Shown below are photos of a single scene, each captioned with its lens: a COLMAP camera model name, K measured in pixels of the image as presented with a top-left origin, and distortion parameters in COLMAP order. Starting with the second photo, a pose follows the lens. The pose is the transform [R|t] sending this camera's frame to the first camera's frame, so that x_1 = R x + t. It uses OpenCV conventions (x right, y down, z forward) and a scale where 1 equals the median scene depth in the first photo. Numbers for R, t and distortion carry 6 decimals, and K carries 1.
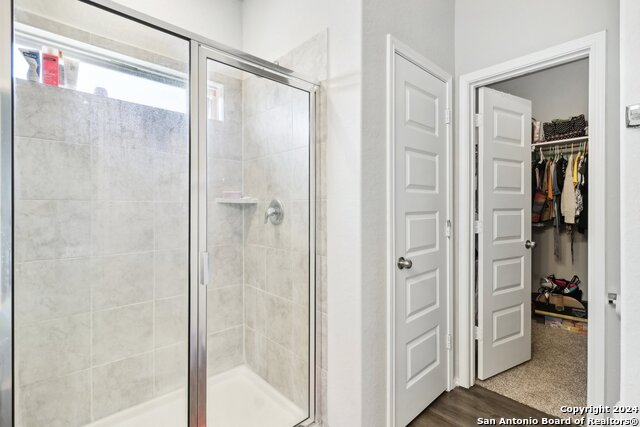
lens RADIAL K [[303.1, 0, 315.6], [0, 303.1, 206.7], [0, 0, 1]] dist [-0.002478, 0.000313]
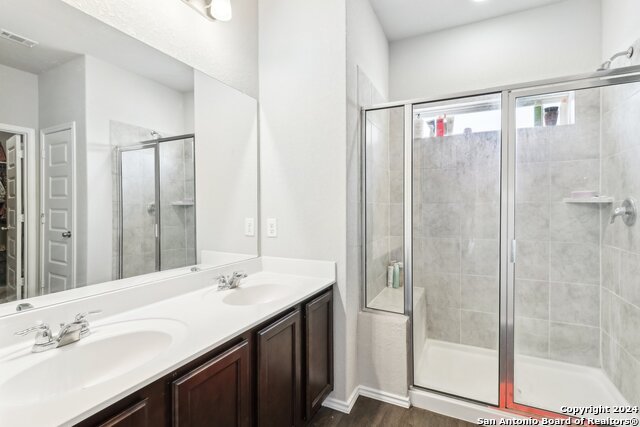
lens RADIAL K [[303.1, 0, 319.8], [0, 303.1, 211.3], [0, 0, 1]] dist [-0.002478, 0.000313]
pose [[0.361742, 0.007121, -0.932251, 0.363001], [0.006079, 0.999932, 0.009997, 0.001528], [0.932259, -0.009284, 0.361674, -0.197293]]
